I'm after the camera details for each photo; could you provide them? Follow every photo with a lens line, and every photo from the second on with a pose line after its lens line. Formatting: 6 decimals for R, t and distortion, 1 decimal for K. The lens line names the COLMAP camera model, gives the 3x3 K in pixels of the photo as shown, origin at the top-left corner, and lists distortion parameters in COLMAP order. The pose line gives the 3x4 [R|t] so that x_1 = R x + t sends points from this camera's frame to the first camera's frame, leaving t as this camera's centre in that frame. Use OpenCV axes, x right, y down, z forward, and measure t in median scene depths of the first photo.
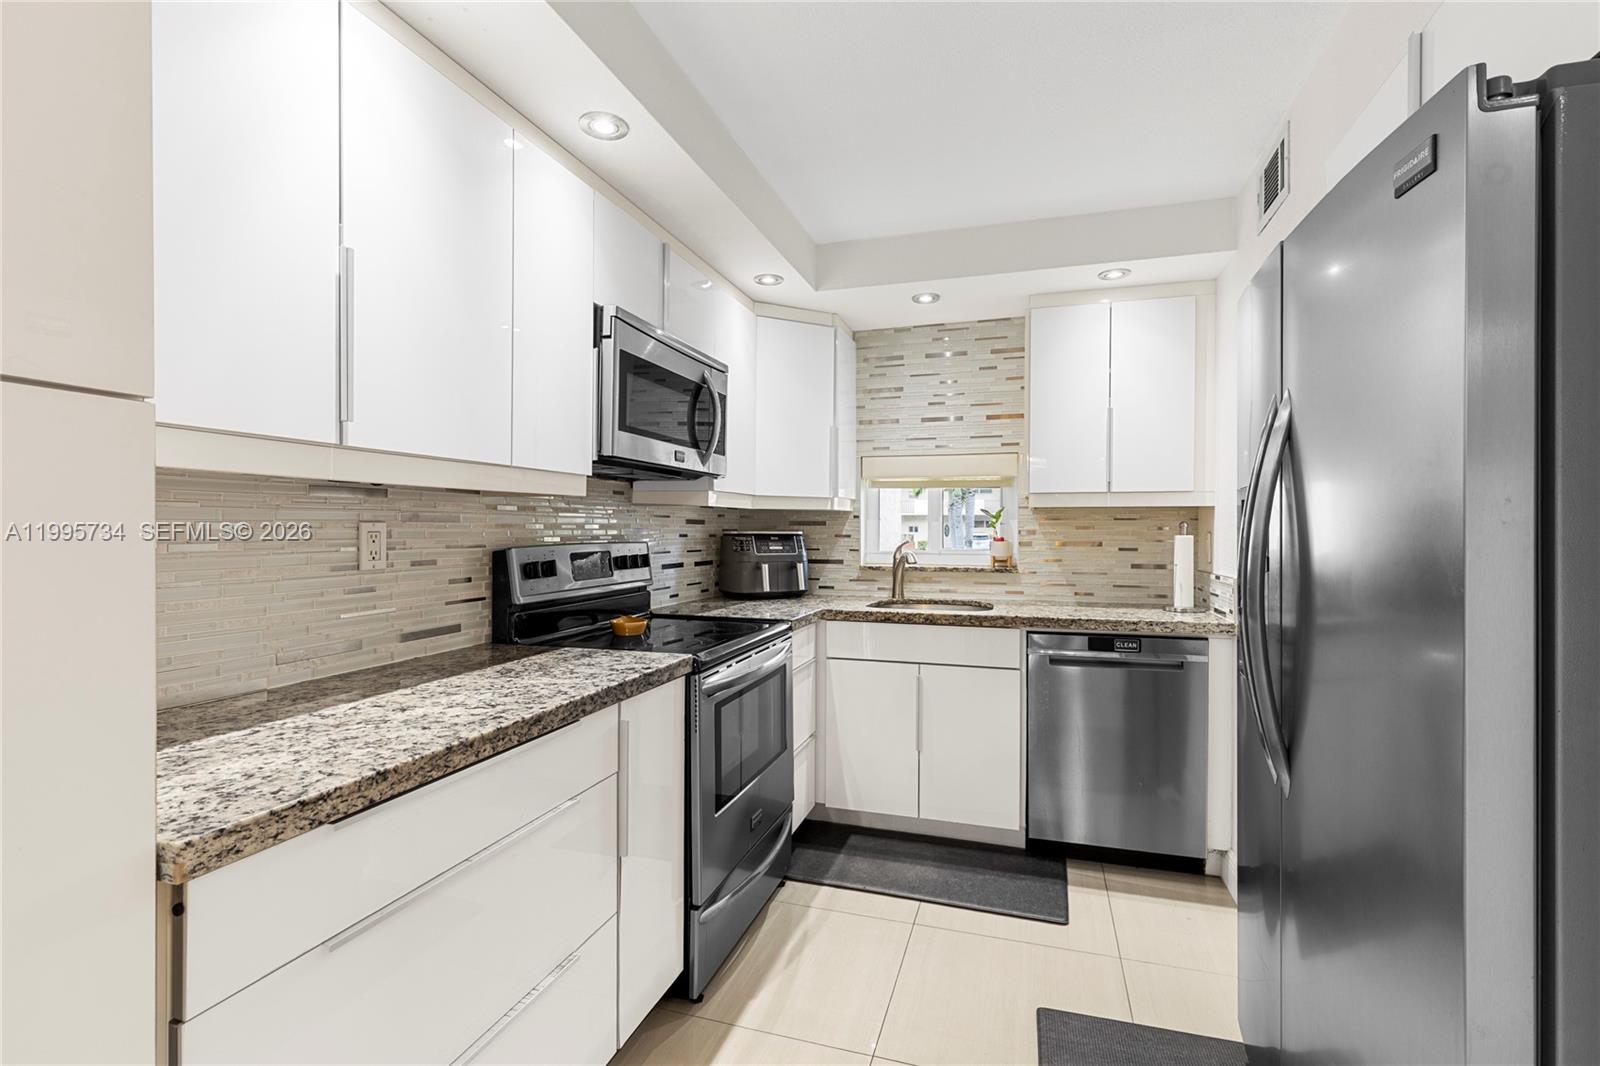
lens RADIAL K [[737.0, 0, 800.0], [0, 737.0, 533.0], [0, 0, 1]] dist [0.002035, 0.000498]
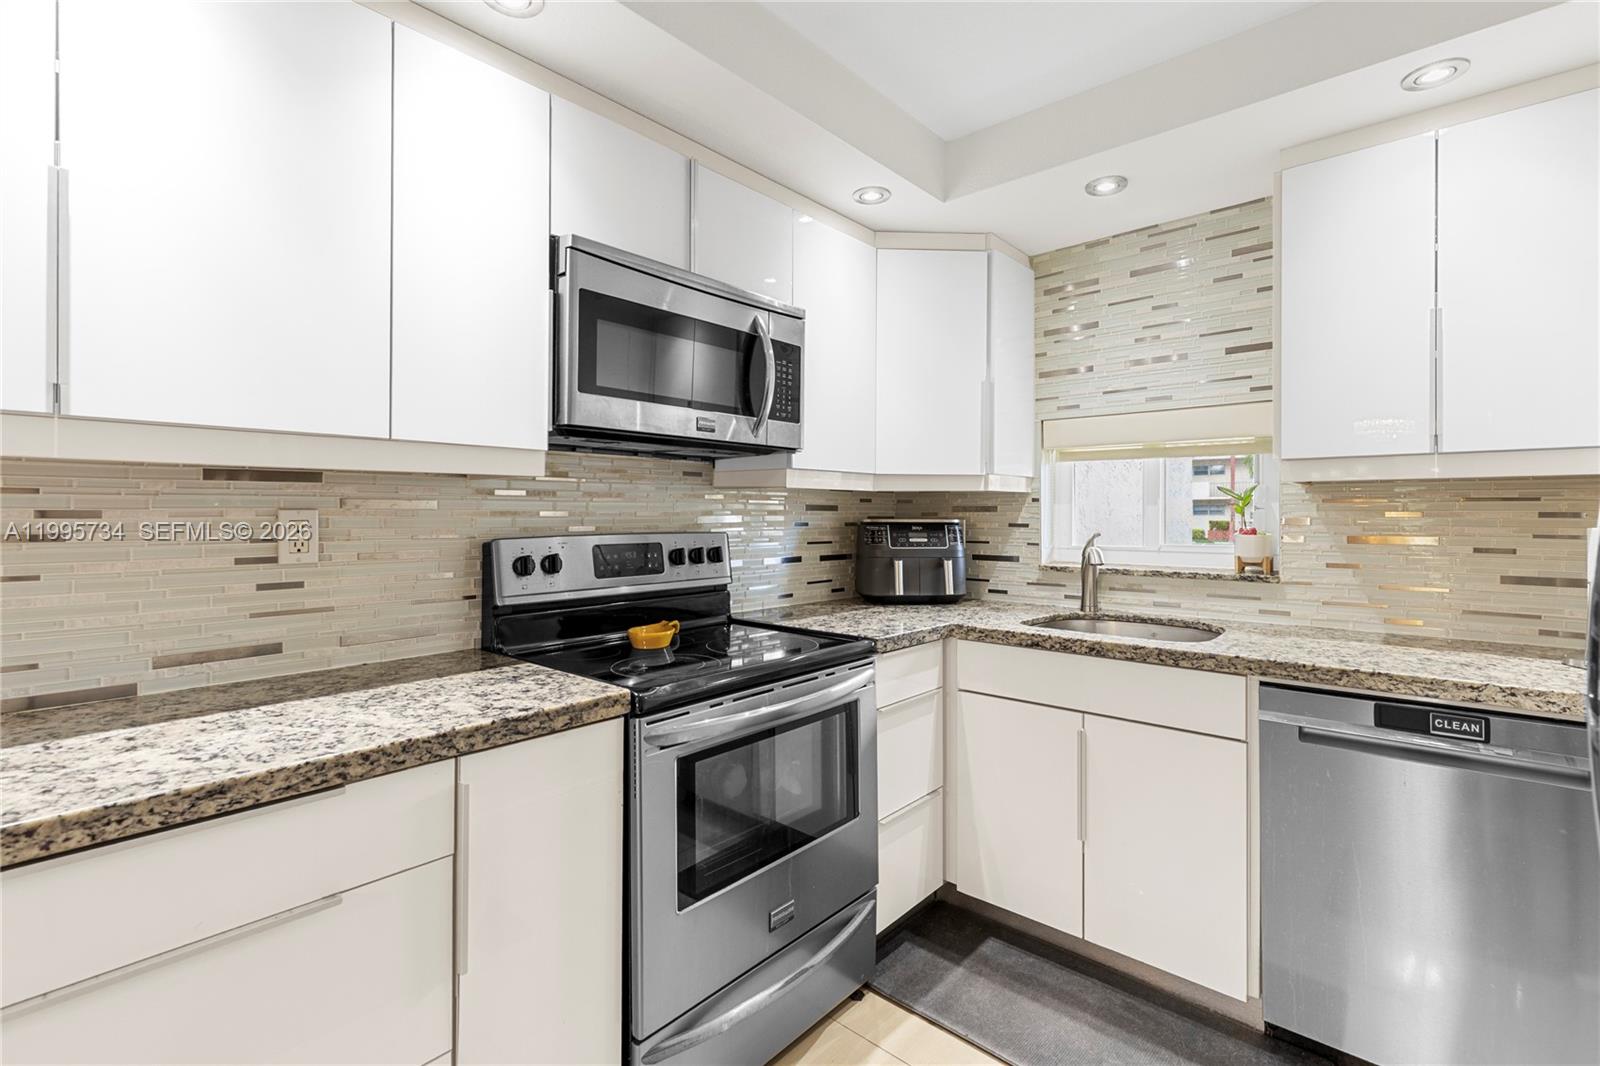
lens RADIAL K [[729.2, 0, 795.9], [0, 729.2, 511.0], [0, 0, 1]] dist [0.003475, -0.000889]
pose [[0.912388, -0.003649, -0.409309, 0.198673], [-0.001077, 0.999935, -0.011316, -0.002447], [0.409324, 0.010766, 0.912326, 0.271397]]
